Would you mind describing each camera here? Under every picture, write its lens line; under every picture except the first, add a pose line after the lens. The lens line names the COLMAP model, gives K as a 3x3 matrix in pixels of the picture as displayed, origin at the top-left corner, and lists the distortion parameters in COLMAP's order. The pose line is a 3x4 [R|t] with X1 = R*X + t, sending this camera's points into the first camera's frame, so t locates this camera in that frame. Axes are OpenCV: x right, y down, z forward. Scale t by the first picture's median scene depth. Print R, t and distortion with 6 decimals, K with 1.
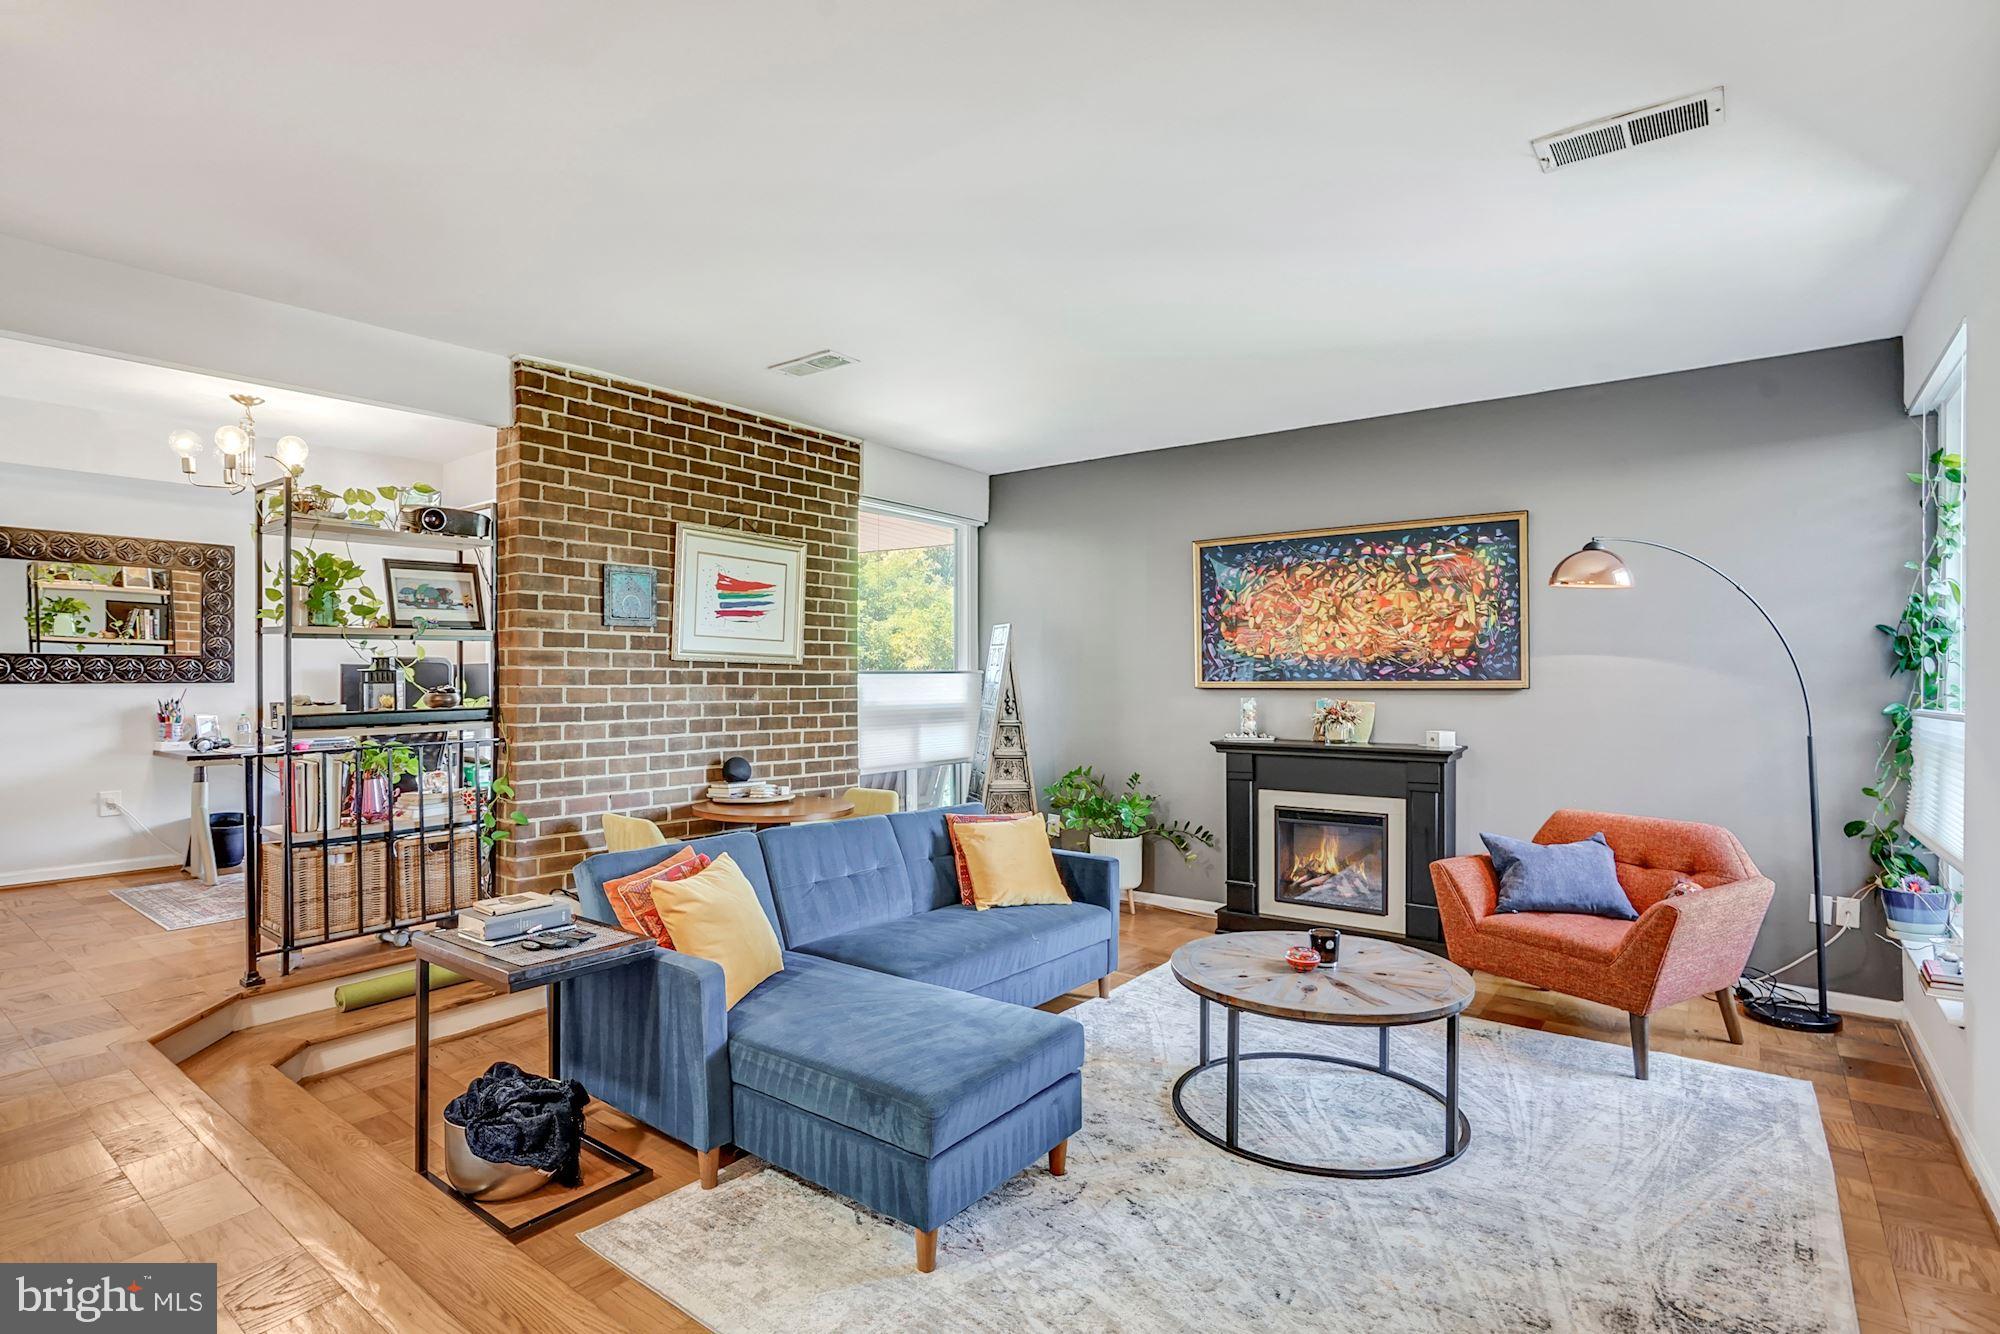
lens RADIAL K [[970.9, 0, 1008.0], [0, 970.9, 686.2], [0, 0, 1]] dist [-0.050740, 0.025761]
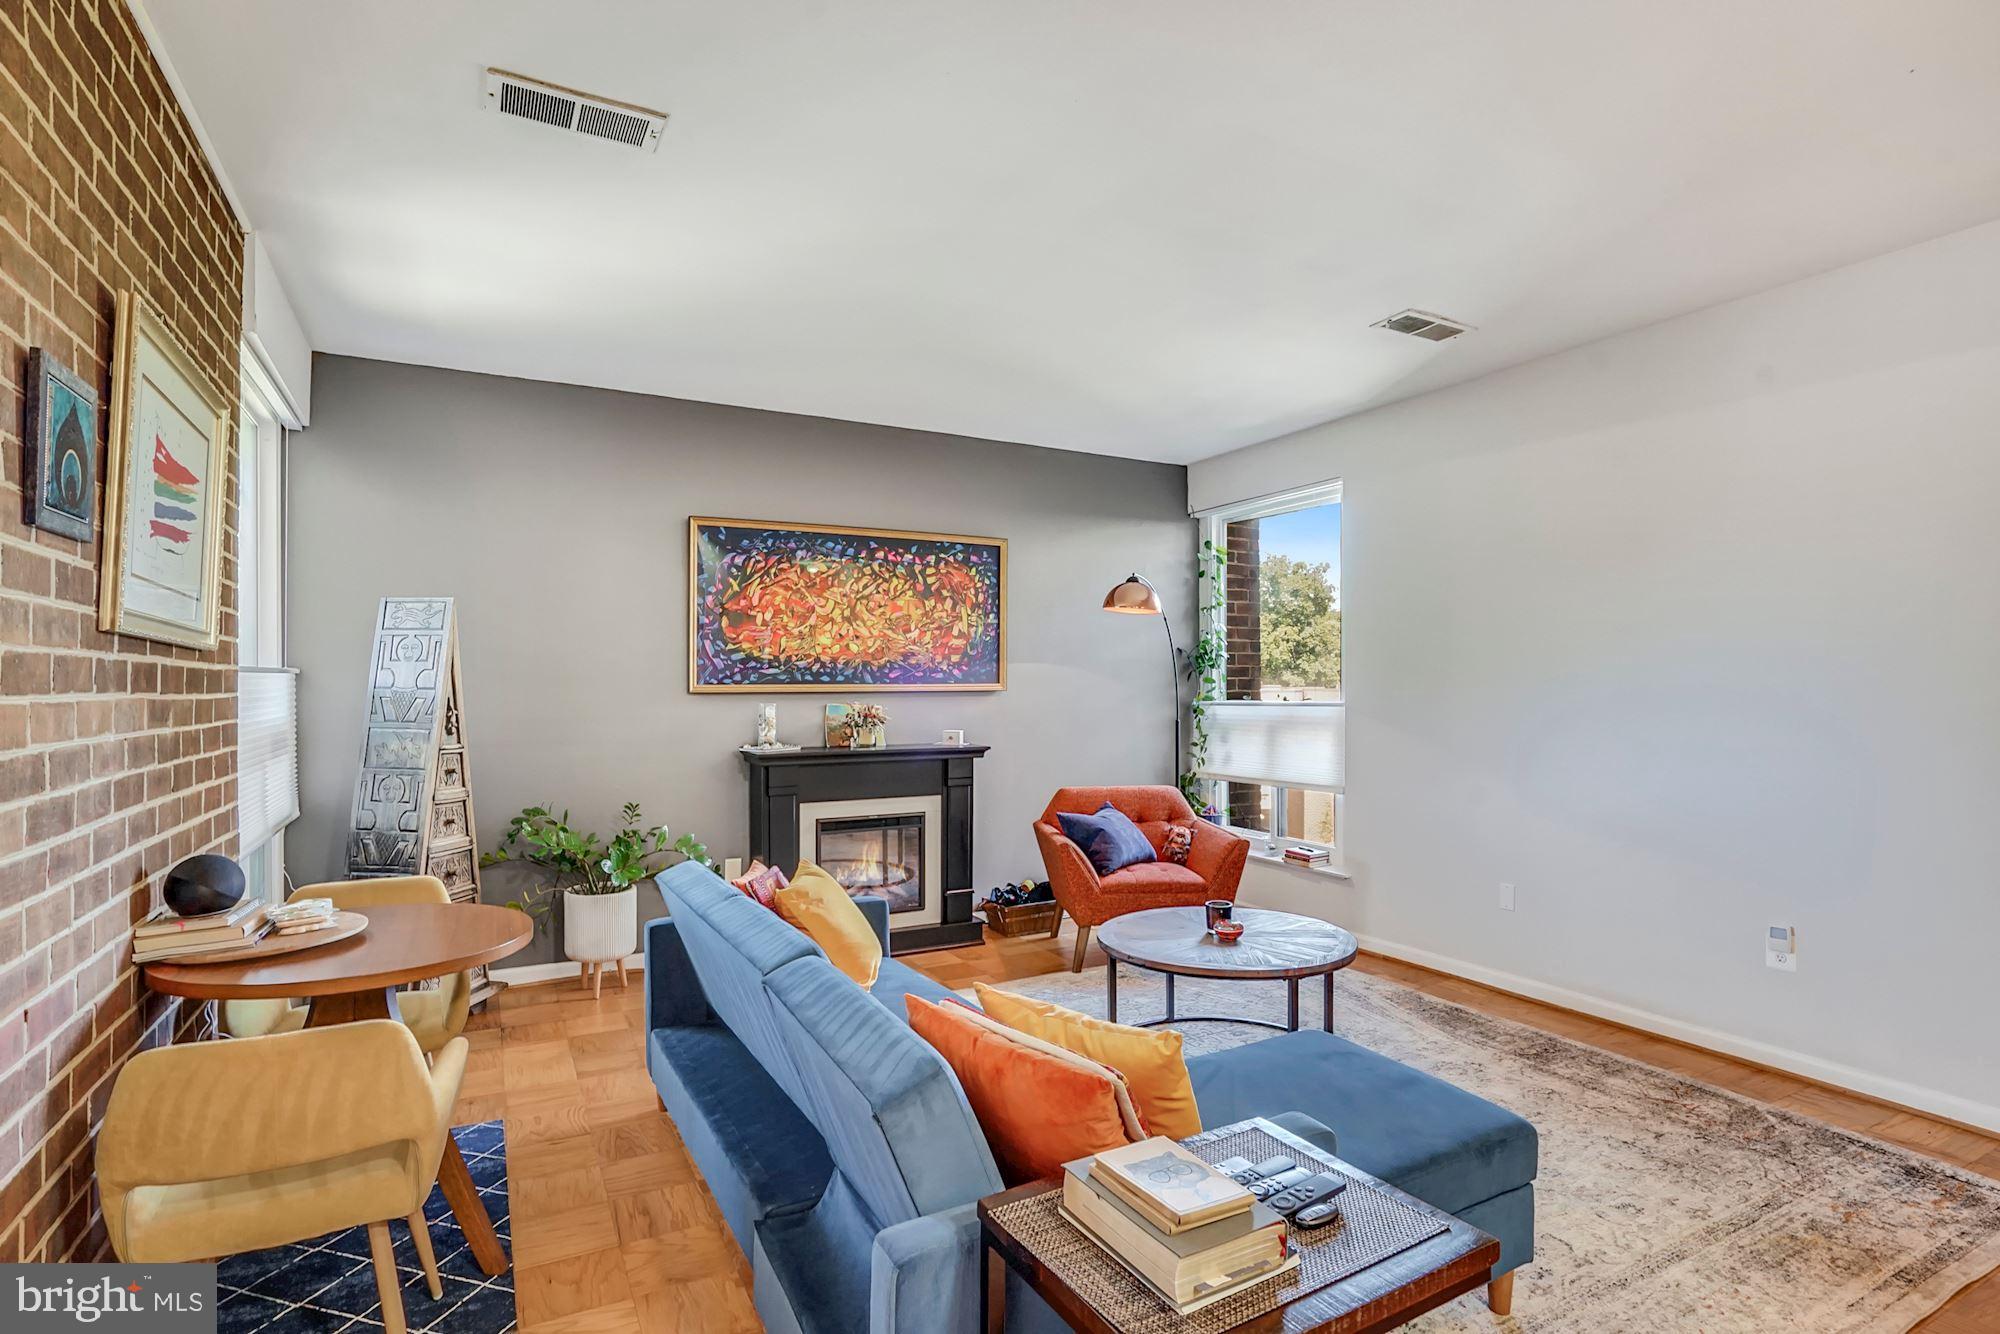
lens RADIAL K [[970.9, 0, 979.0], [0, 970.9, 702.3], [0, 0, 1]] dist [-0.050740, 0.025761]
pose [[0.423413, -0.017917, 0.905760, -0.504292], [0.005455, 0.999837, 0.017227, -0.003319], [-0.905920, -0.002353, 0.423442, 0.473808]]
